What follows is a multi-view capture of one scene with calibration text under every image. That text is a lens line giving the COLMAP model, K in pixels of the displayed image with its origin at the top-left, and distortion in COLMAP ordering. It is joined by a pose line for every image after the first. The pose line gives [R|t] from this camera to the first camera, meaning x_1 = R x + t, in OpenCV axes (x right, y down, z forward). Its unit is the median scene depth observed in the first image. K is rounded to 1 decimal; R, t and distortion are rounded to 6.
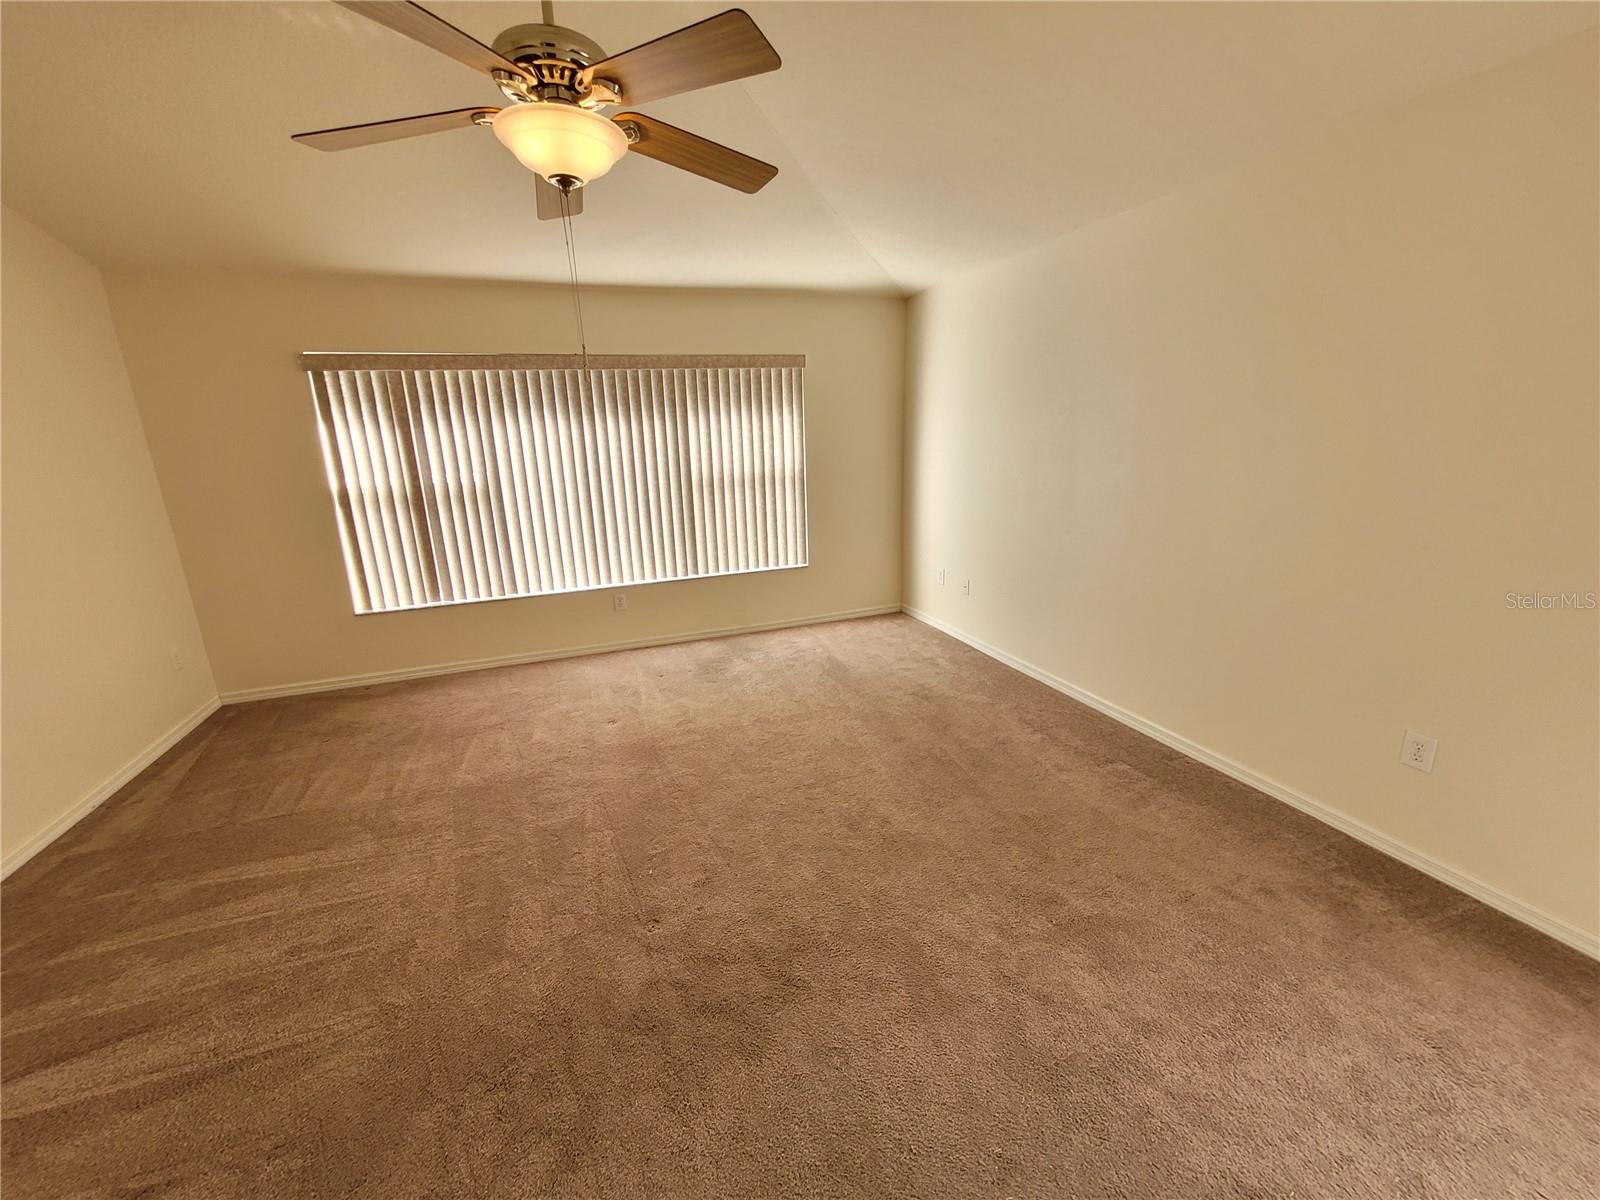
lens RADIAL K [[620.3, 0, 777.9], [0, 620.3, 593.4], [0, 0, 1]] dist [-0.000818, -0.000591]
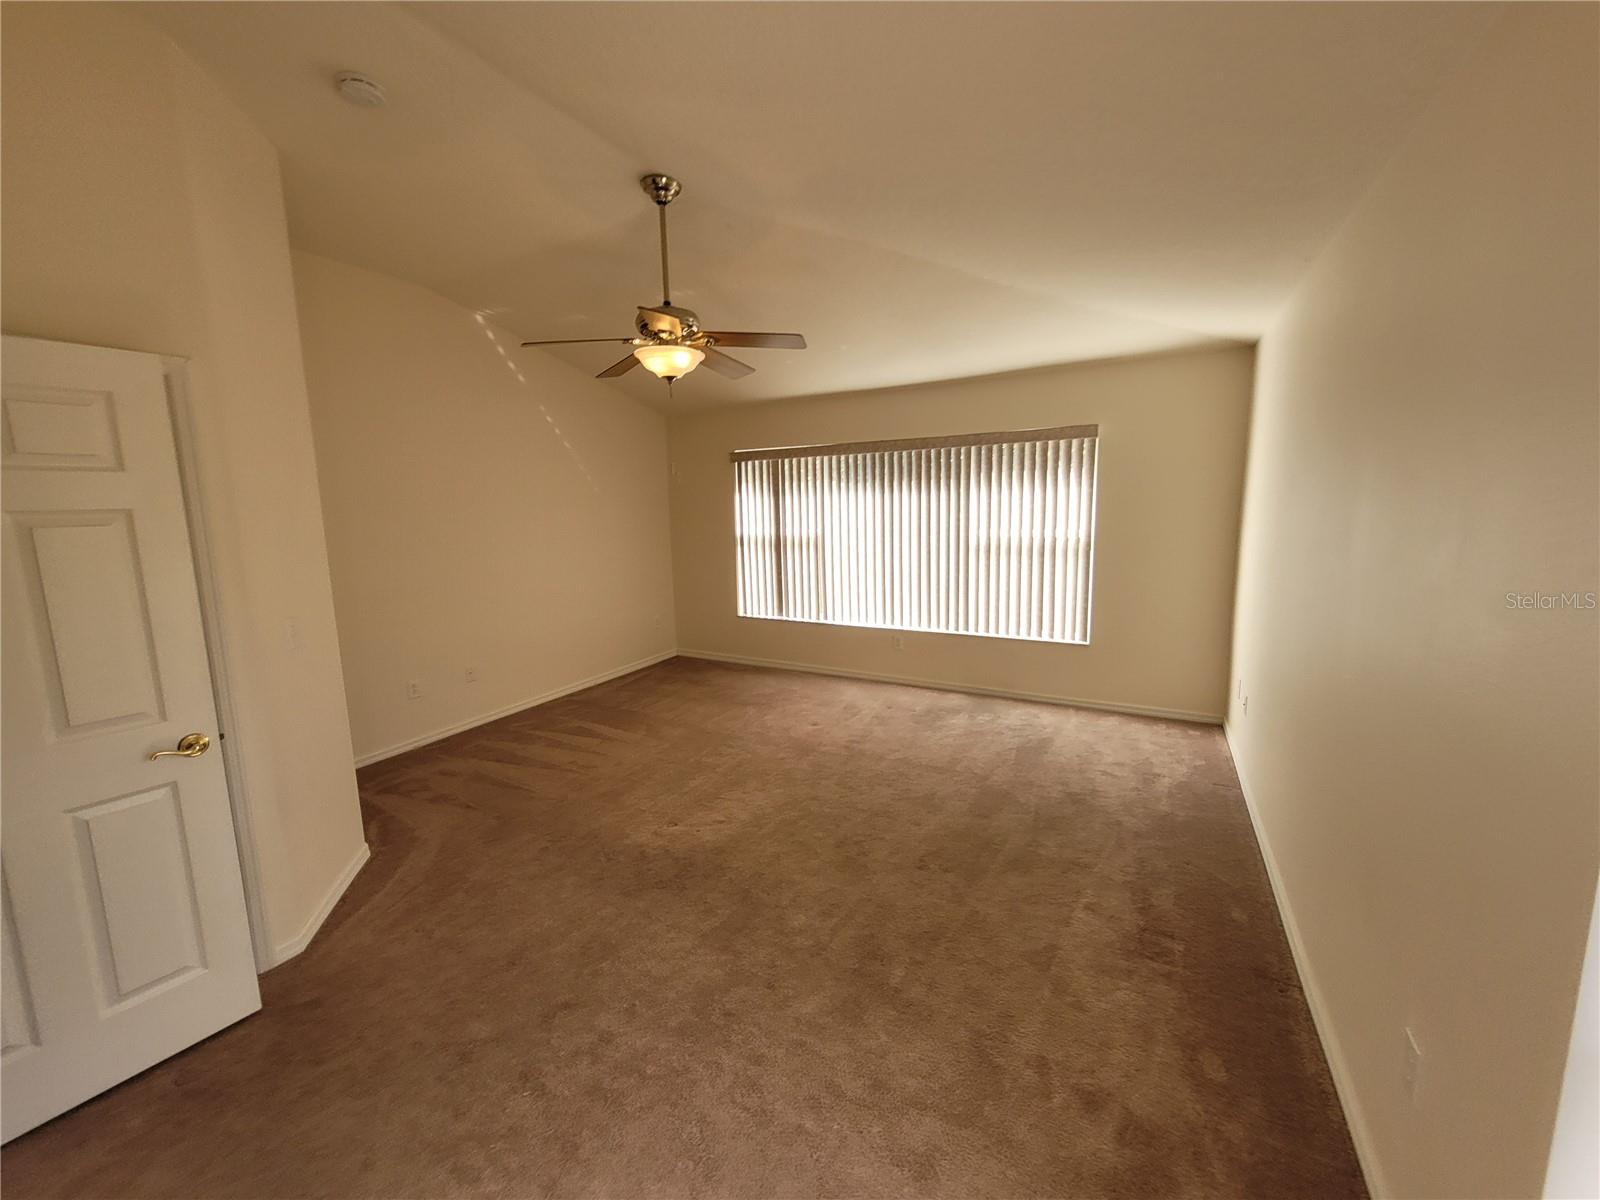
lens RADIAL K [[620.3, 0, 780.8], [0, 620.3, 596.4], [0, 0, 1]] dist [-0.000818, -0.000591]
pose [[0.650752, 0.129680, -0.748134, 0.620584], [-0.187775, 0.982188, 0.006917, -0.049971], [0.735705, 0.135980, 0.663512, 0.054992]]
